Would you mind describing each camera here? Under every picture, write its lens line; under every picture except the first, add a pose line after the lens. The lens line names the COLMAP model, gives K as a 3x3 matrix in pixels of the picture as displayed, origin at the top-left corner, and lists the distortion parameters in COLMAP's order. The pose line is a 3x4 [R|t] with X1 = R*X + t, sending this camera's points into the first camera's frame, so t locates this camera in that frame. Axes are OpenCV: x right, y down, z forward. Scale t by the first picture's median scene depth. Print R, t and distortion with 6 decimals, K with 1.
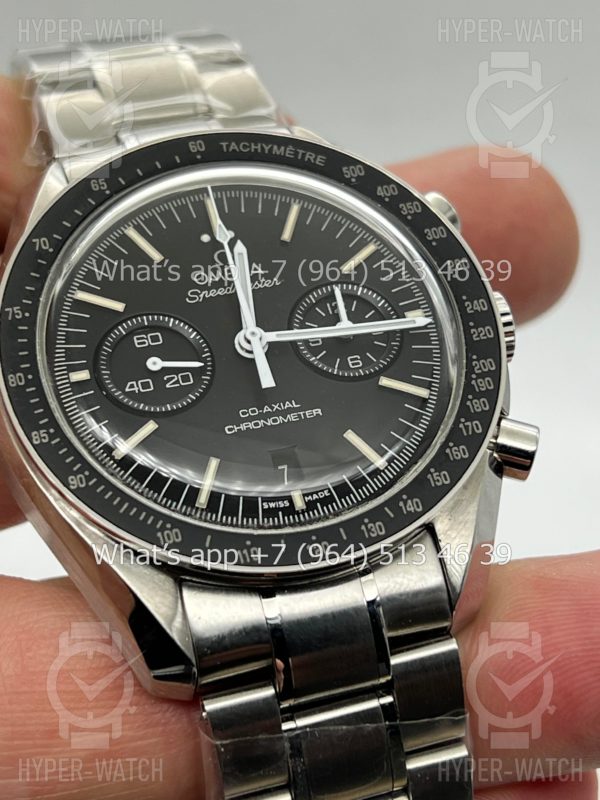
lens RADIAL K [[1790.8, 0, 300.4], [0, 1790.8, 399.7], [0, 0, 1]] dist [0.090206, 0.000000]
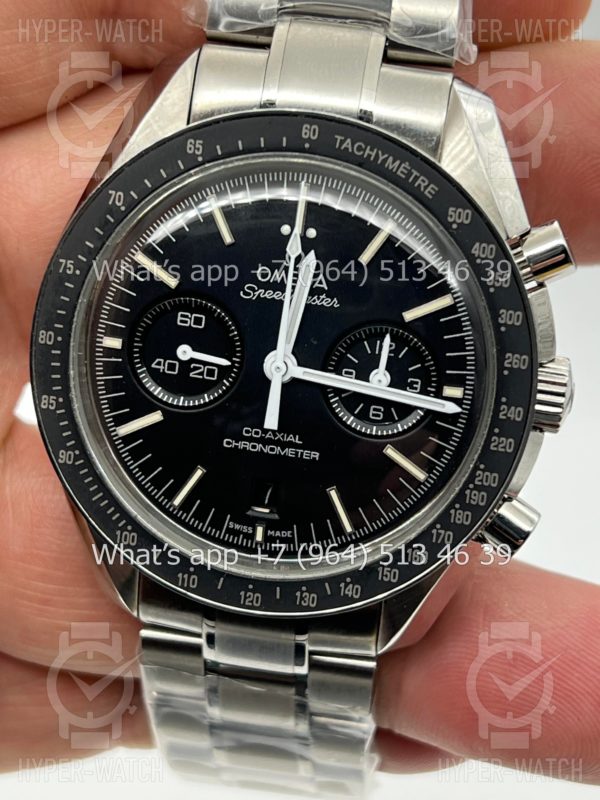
lens RADIAL K [[1790.8, 0, 300.2], [0, 1790.8, 399.8], [0, 0, 1]] dist [0.090206, 0.000000]
pose [[0.895774, 0.412644, -0.165268, 0.157693], [-0.237631, 0.758756, 0.606483, -0.635052], [0.375660, -0.503999, 0.777730, 0.217652]]
